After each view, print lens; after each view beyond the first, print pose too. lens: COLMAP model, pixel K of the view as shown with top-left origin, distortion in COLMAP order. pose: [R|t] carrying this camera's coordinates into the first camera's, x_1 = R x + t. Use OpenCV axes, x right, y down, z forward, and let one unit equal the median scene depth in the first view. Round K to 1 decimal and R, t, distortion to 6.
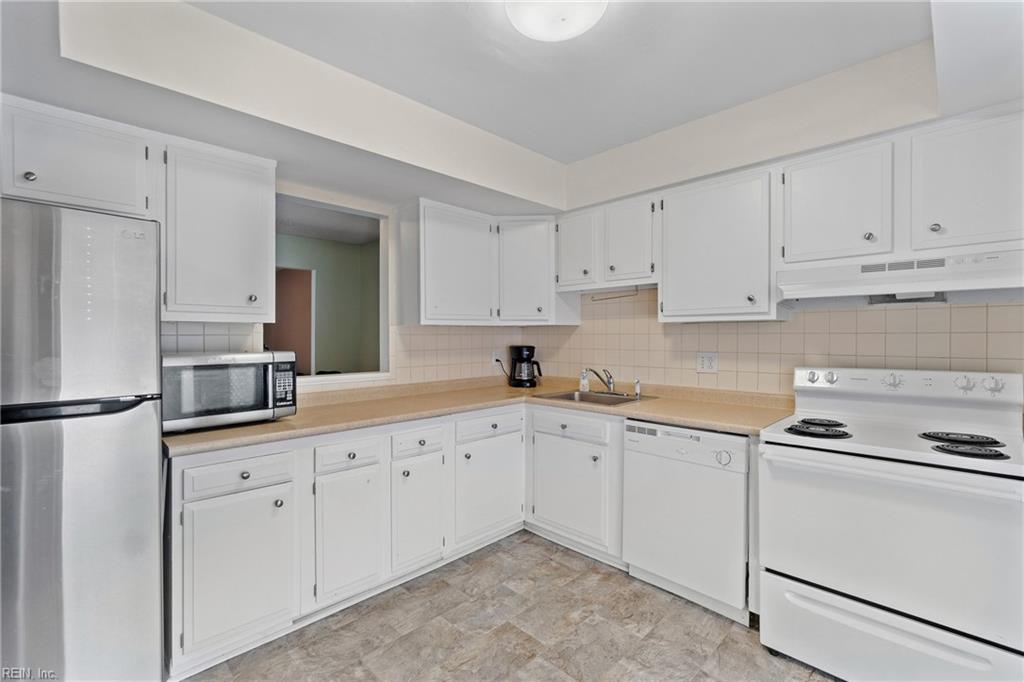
lens RADIAL K [[445.8, 0, 513.3], [0, 445.8, 340.6], [0, 0, 1]] dist [-0.002502, 0.000693]
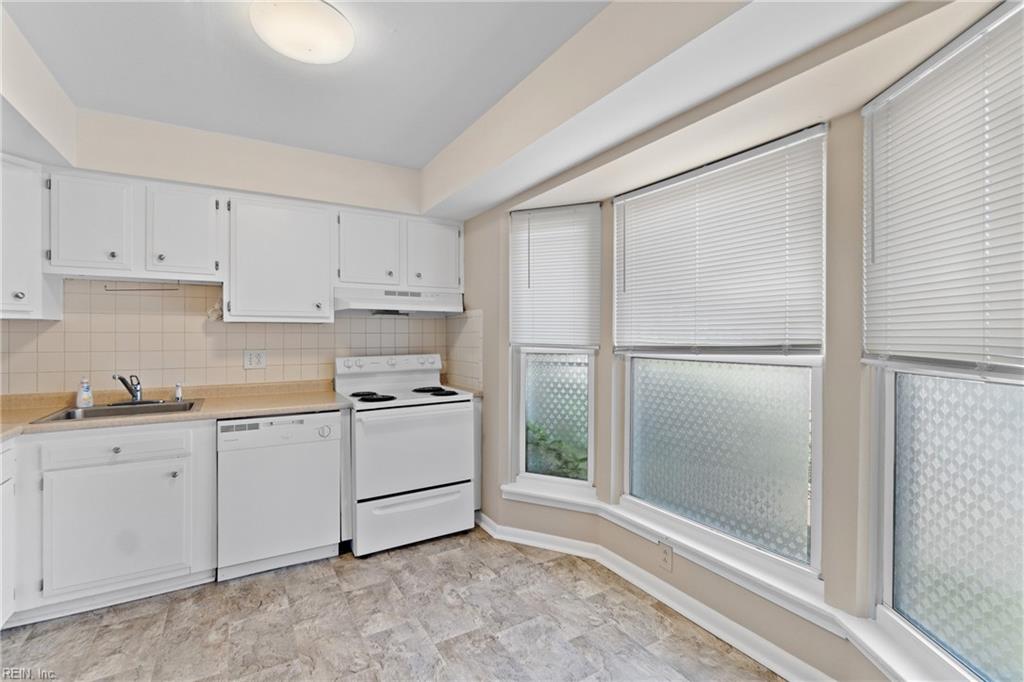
lens RADIAL K [[445.8, 0, 486.1], [0, 445.8, 335.4], [0, 0, 1]] dist [-0.002502, 0.000693]
pose [[0.280586, -0.001011, 0.959828, -0.502175], [0.008318, 0.999964, -0.001378, -0.003495], [-0.959793, 0.008370, 0.280585, 0.164695]]
